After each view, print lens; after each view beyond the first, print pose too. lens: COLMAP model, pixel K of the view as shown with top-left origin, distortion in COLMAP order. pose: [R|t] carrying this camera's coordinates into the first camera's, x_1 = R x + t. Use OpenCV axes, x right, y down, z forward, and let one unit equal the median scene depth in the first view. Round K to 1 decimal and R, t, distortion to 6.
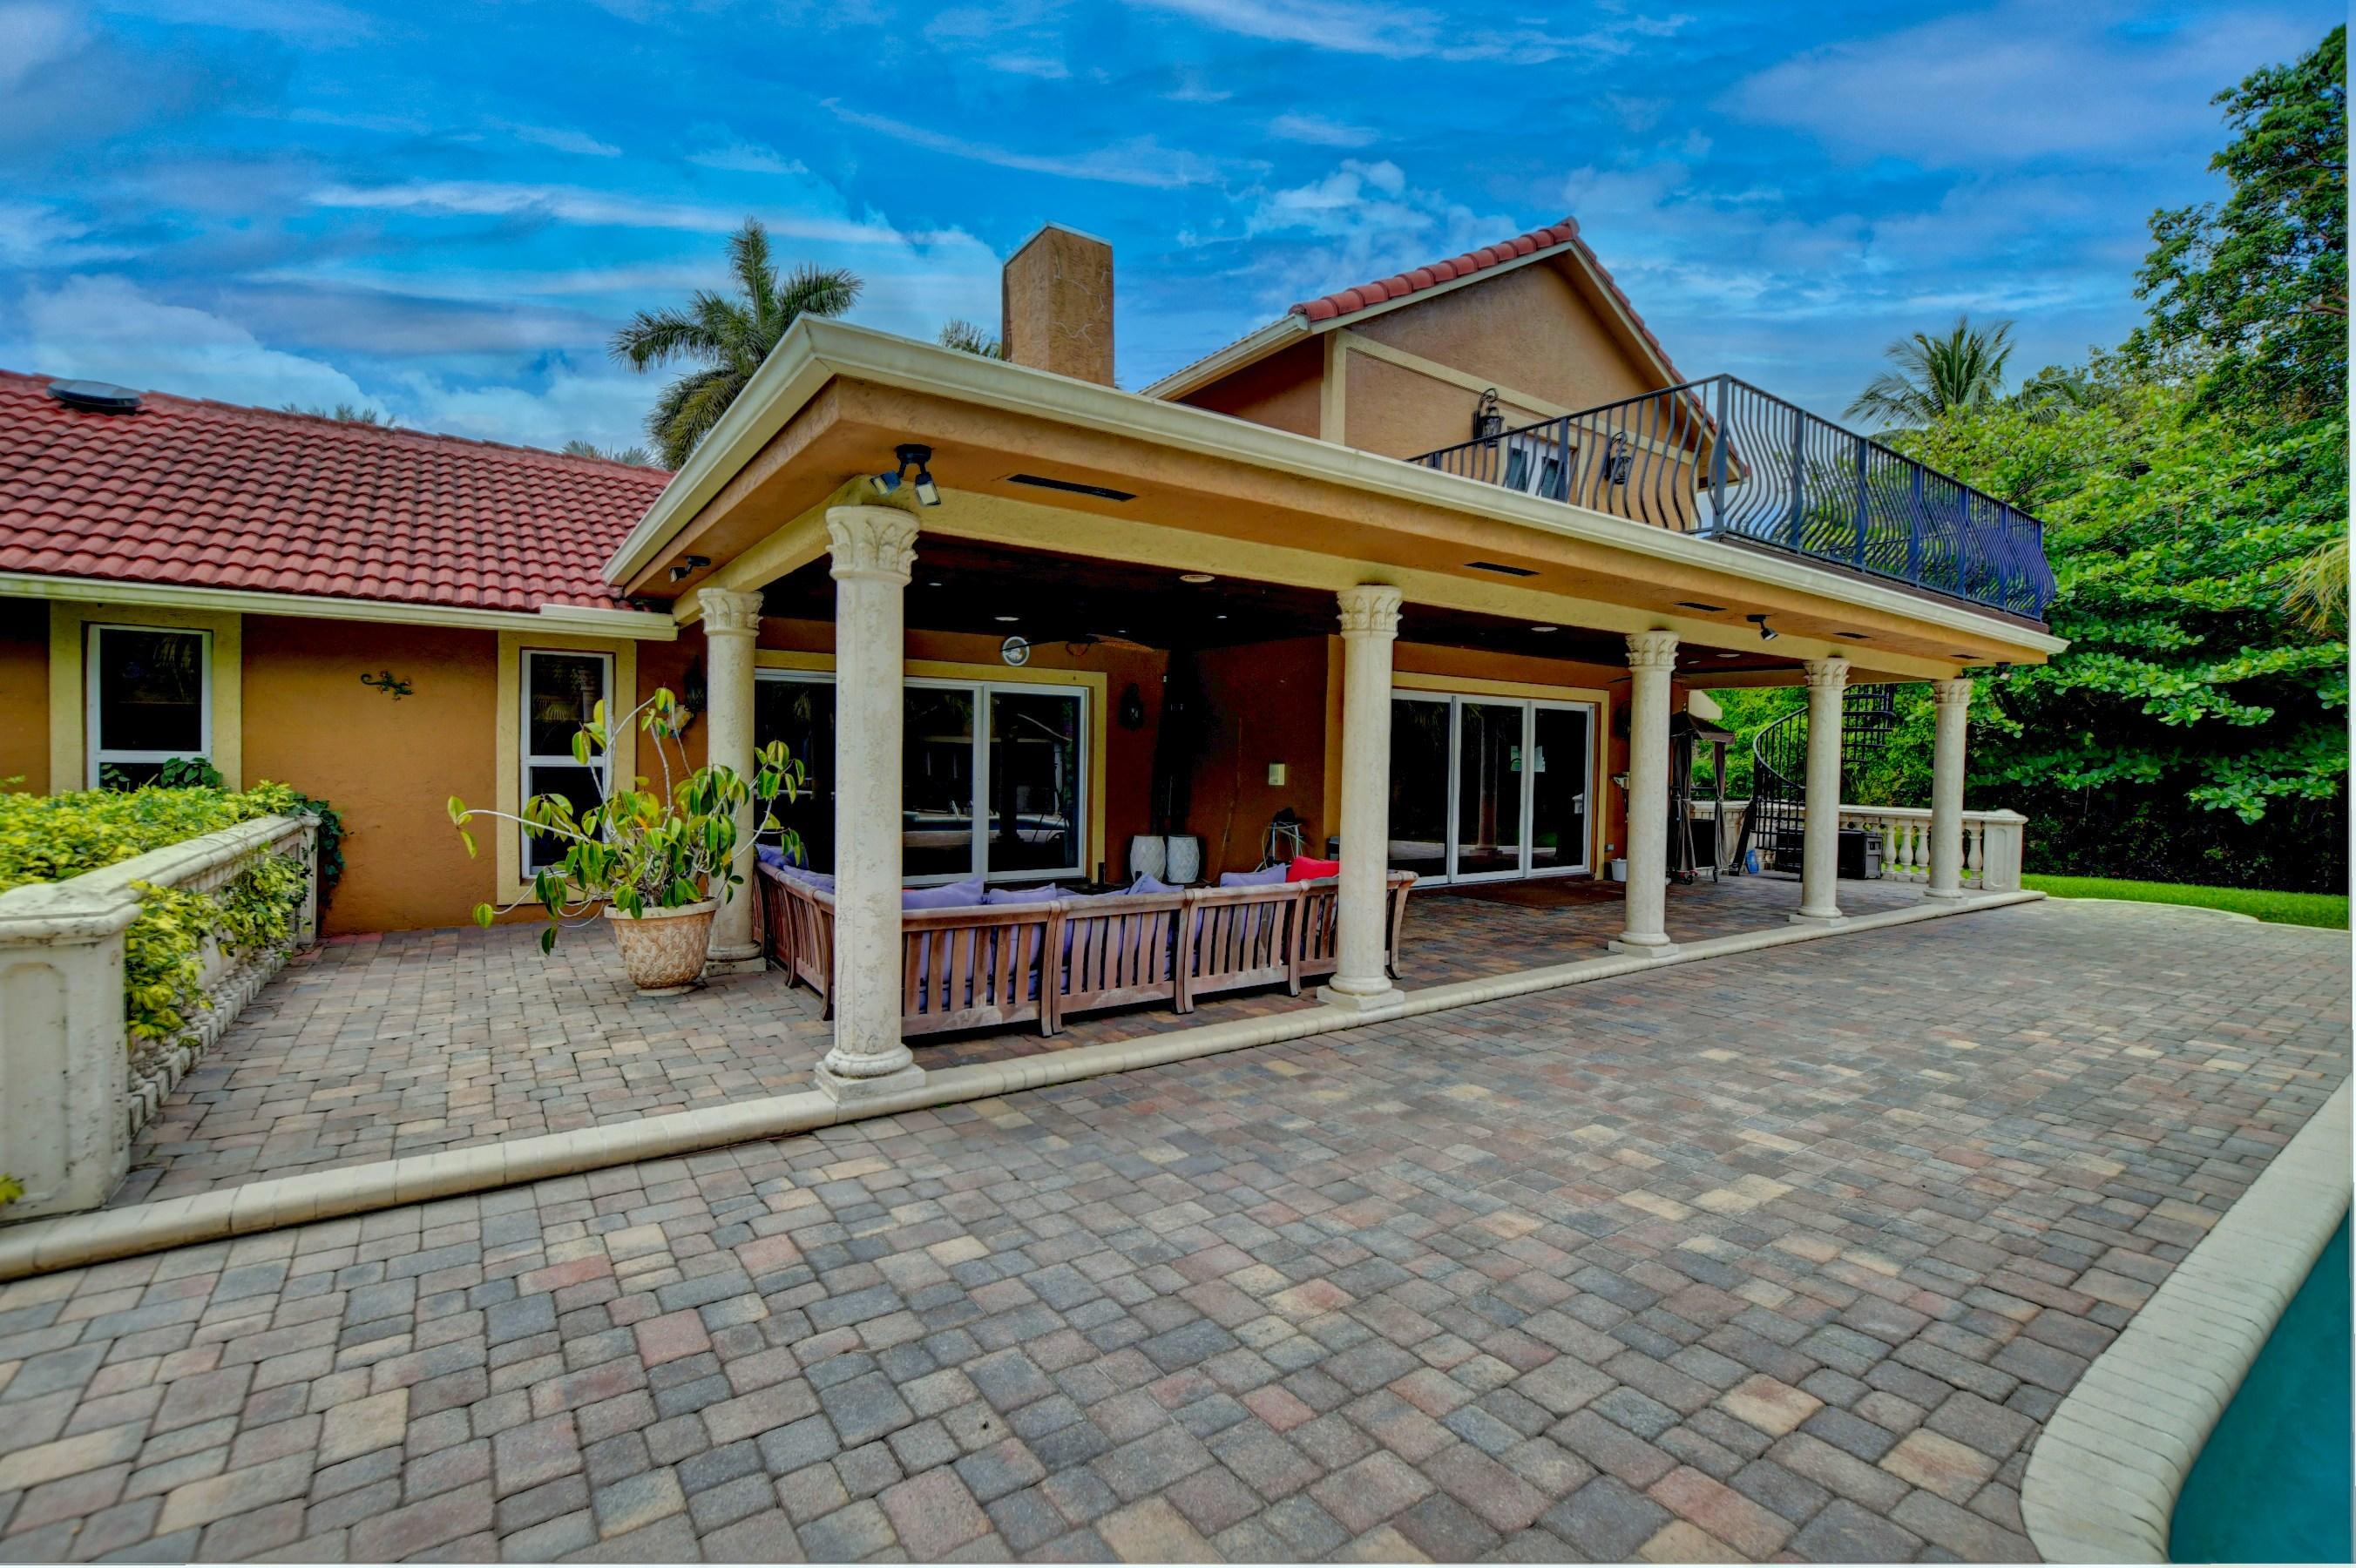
lens RADIAL K [[1030.6, 0, 1176.9], [0, 1030.6, 791.3], [0, 0, 1]] dist [-0.028327, 0.000986]
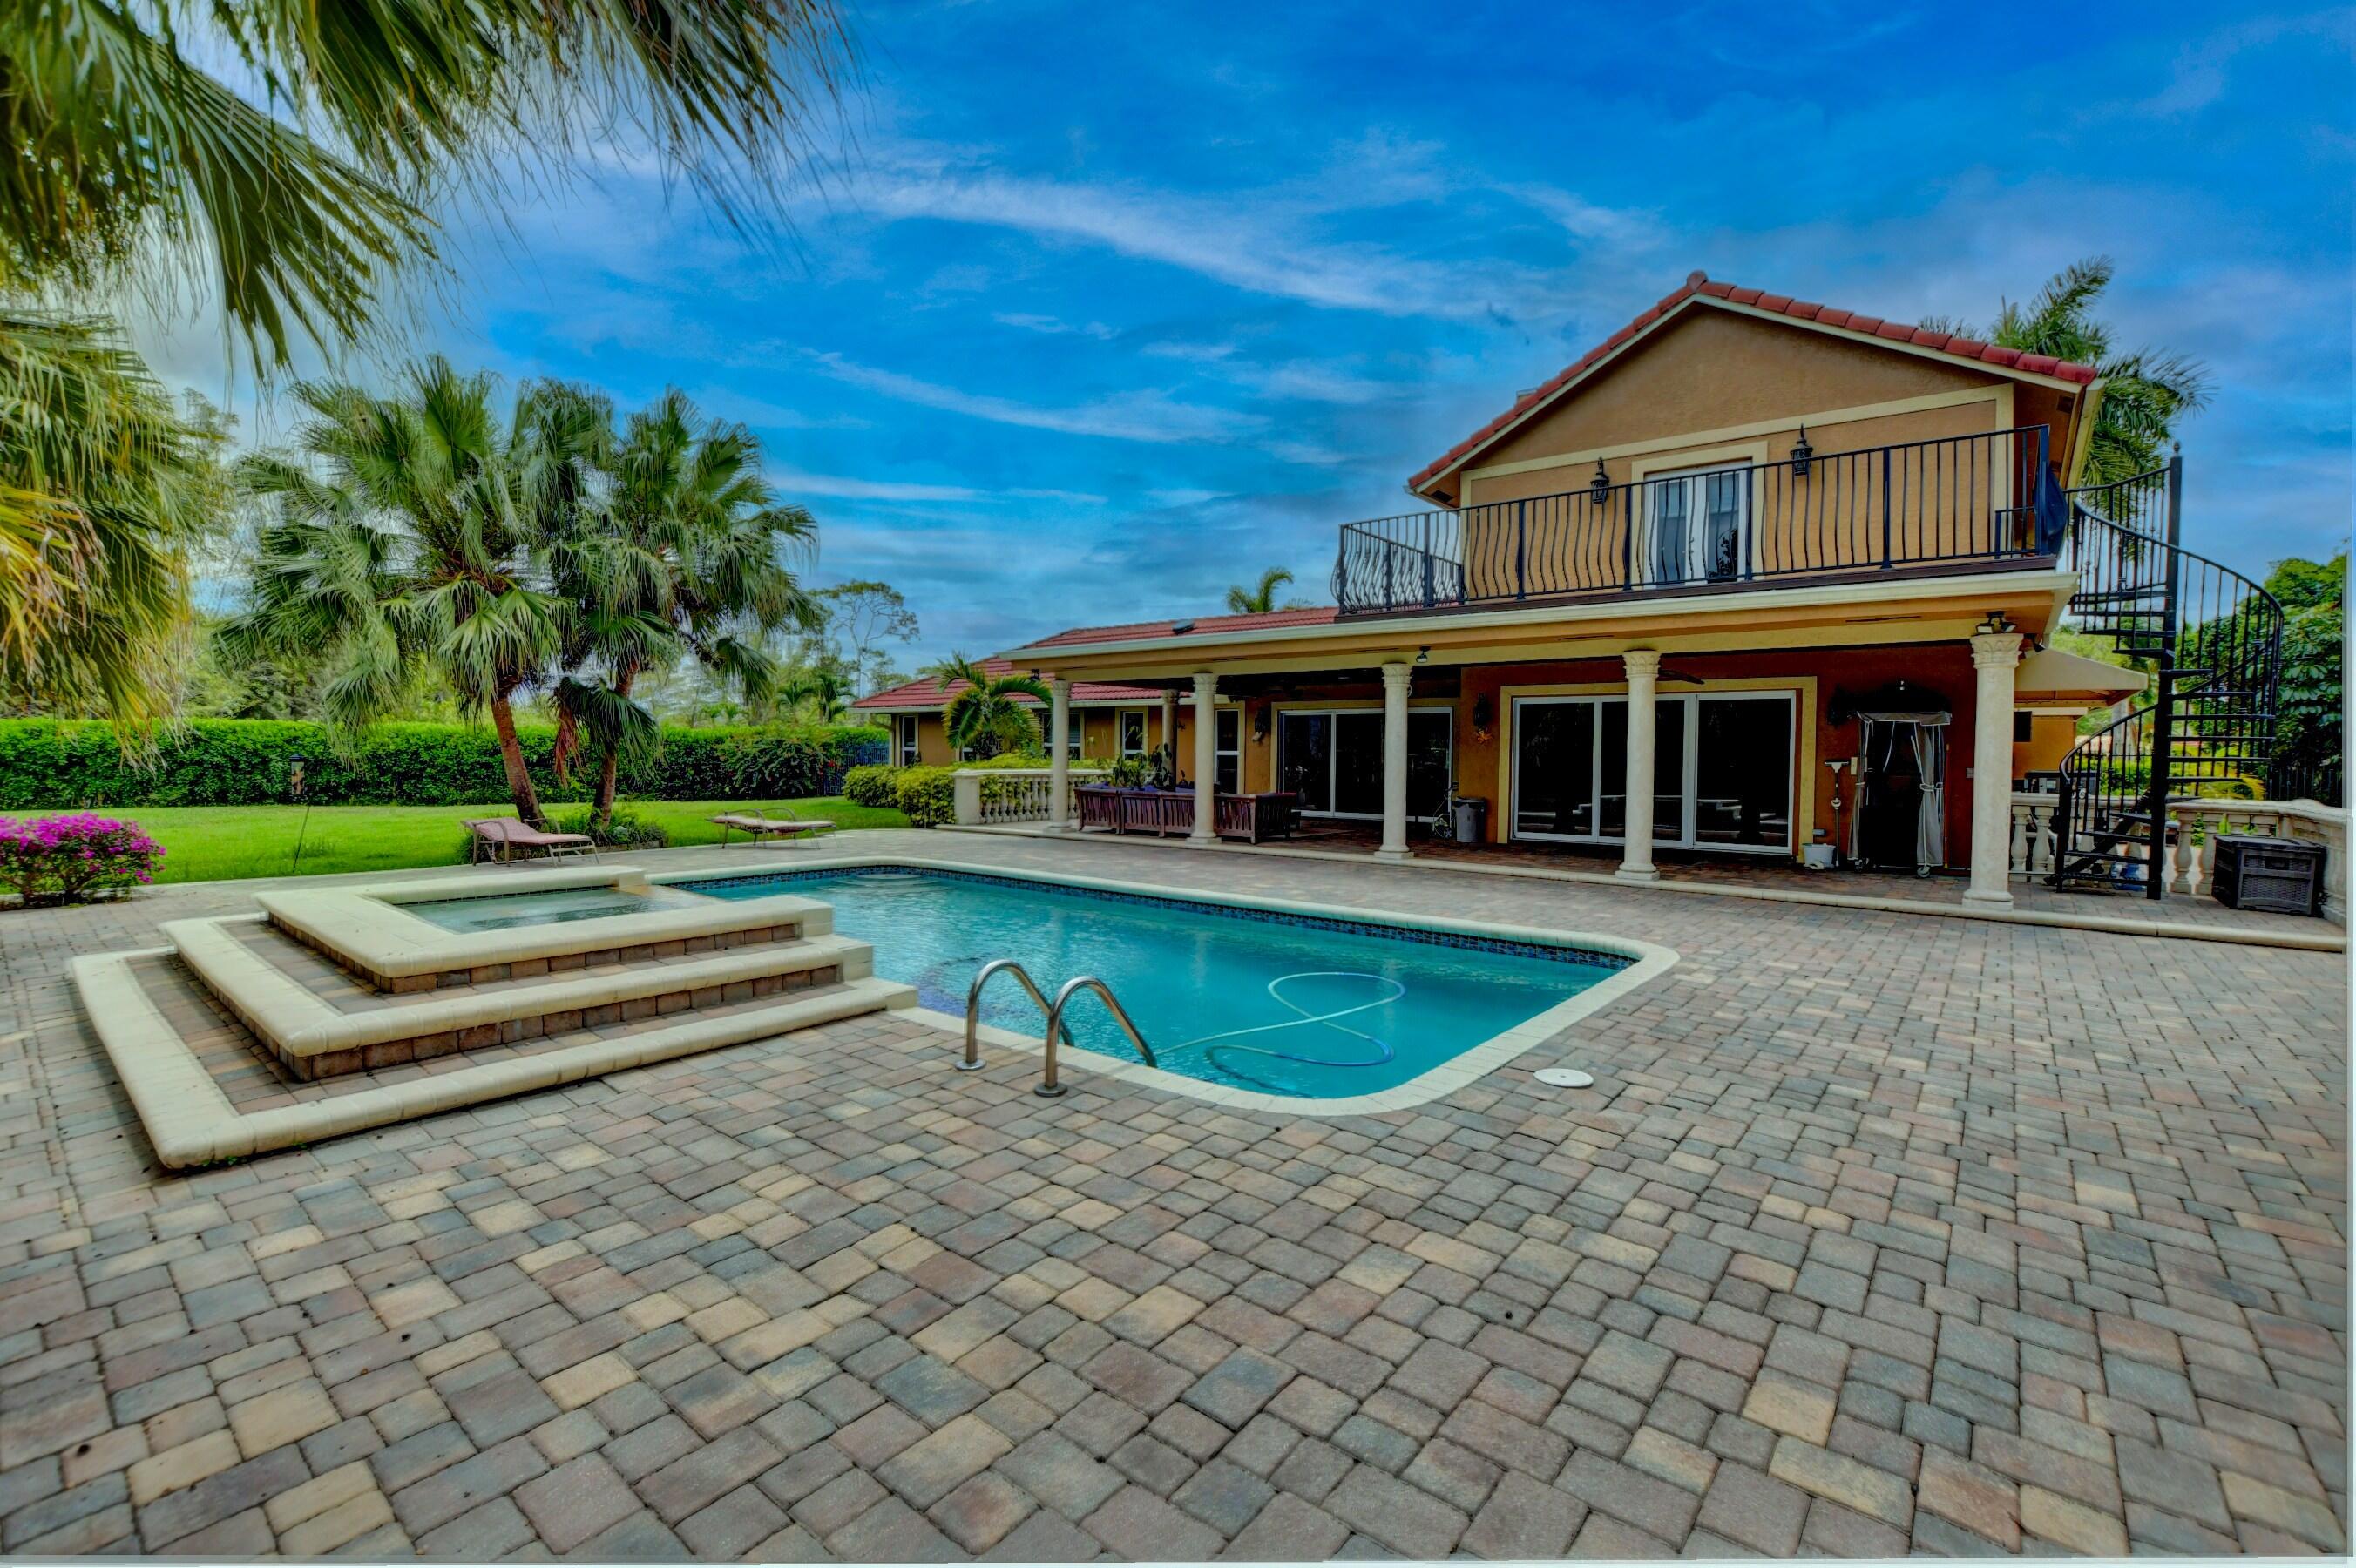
lens RADIAL K [[1030.6, 0, 1168.6], [0, 1030.6, 777.5], [0, 0, 1]] dist [-0.028327, 0.000986]
pose [[0.263909, 0.008354, -0.964511, 2.915889], [-0.037745, 0.999286, -0.001673, 0.065613], [0.963809, 0.036847, 0.264036, 0.311888]]
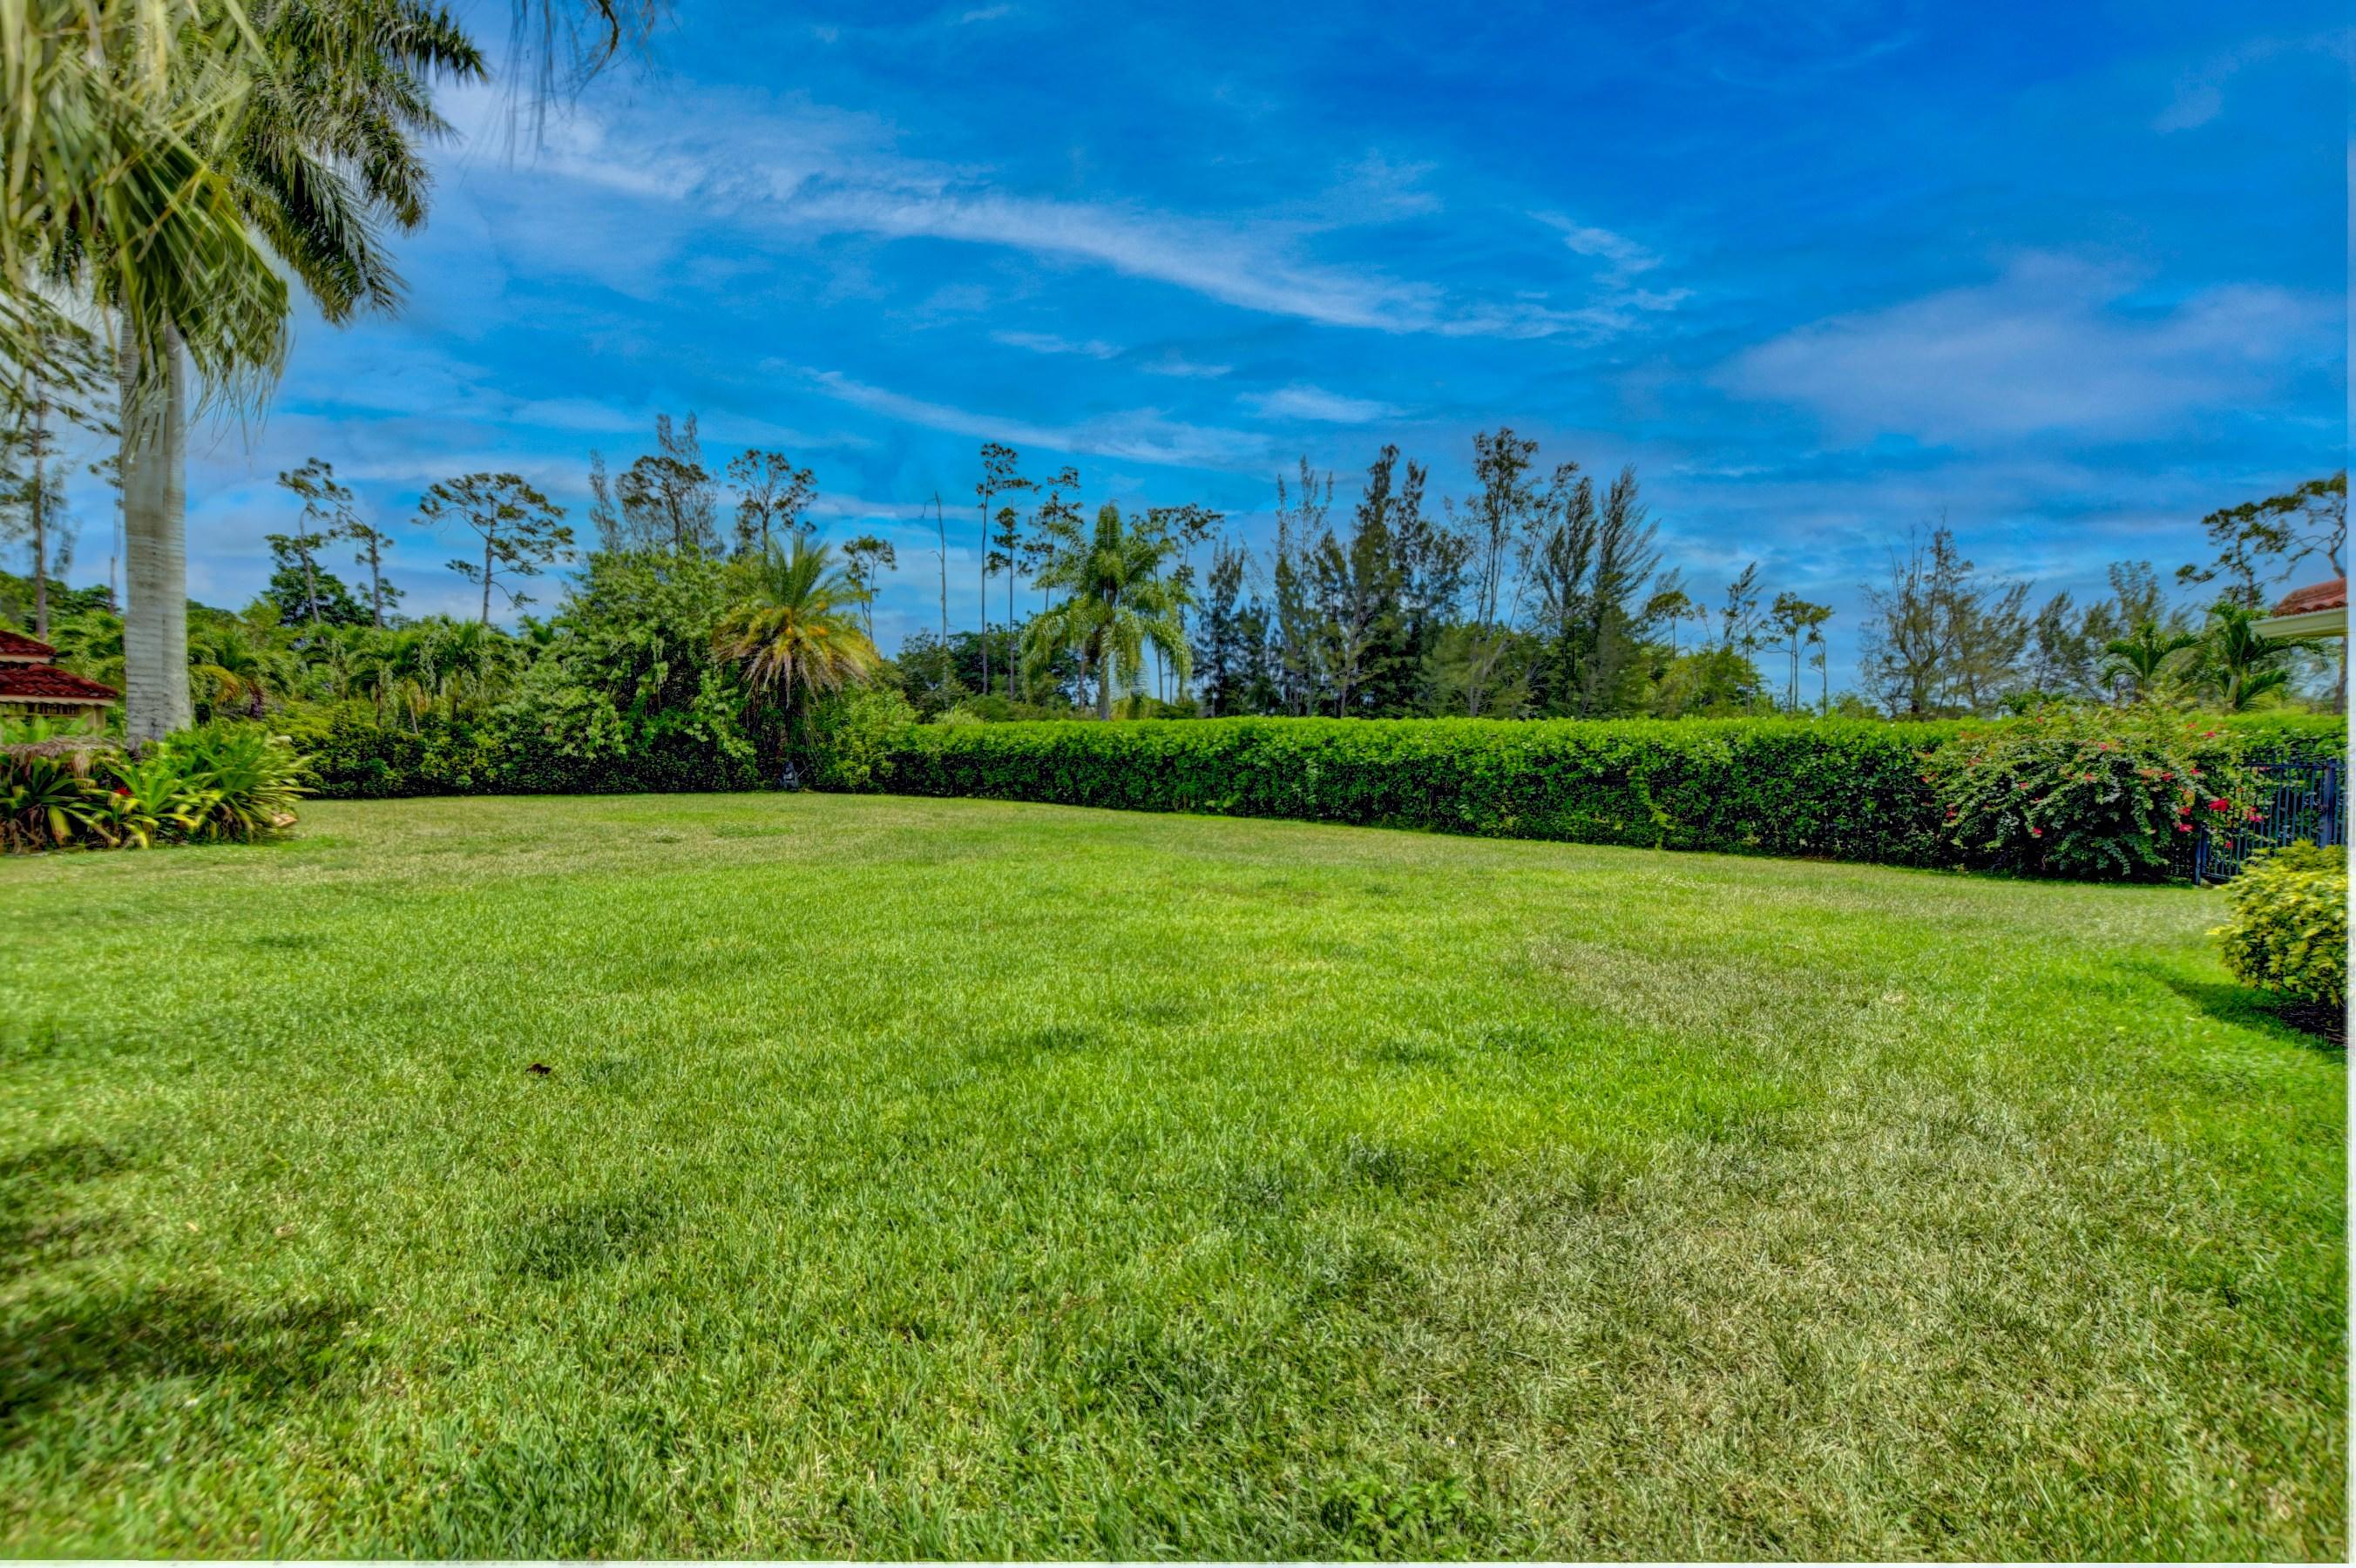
lens RADIAL K [[1030.6, 0, 1173.4], [0, 1030.6, 807.2], [0, 0, 1]] dist [-0.028327, 0.000986]
pose [[-0.771182, 0.008806, -0.636554, -0.788825], [-0.054279, 0.995354, 0.079527, -0.013737], [0.634297, 0.095881, -0.767121, 0.215592]]
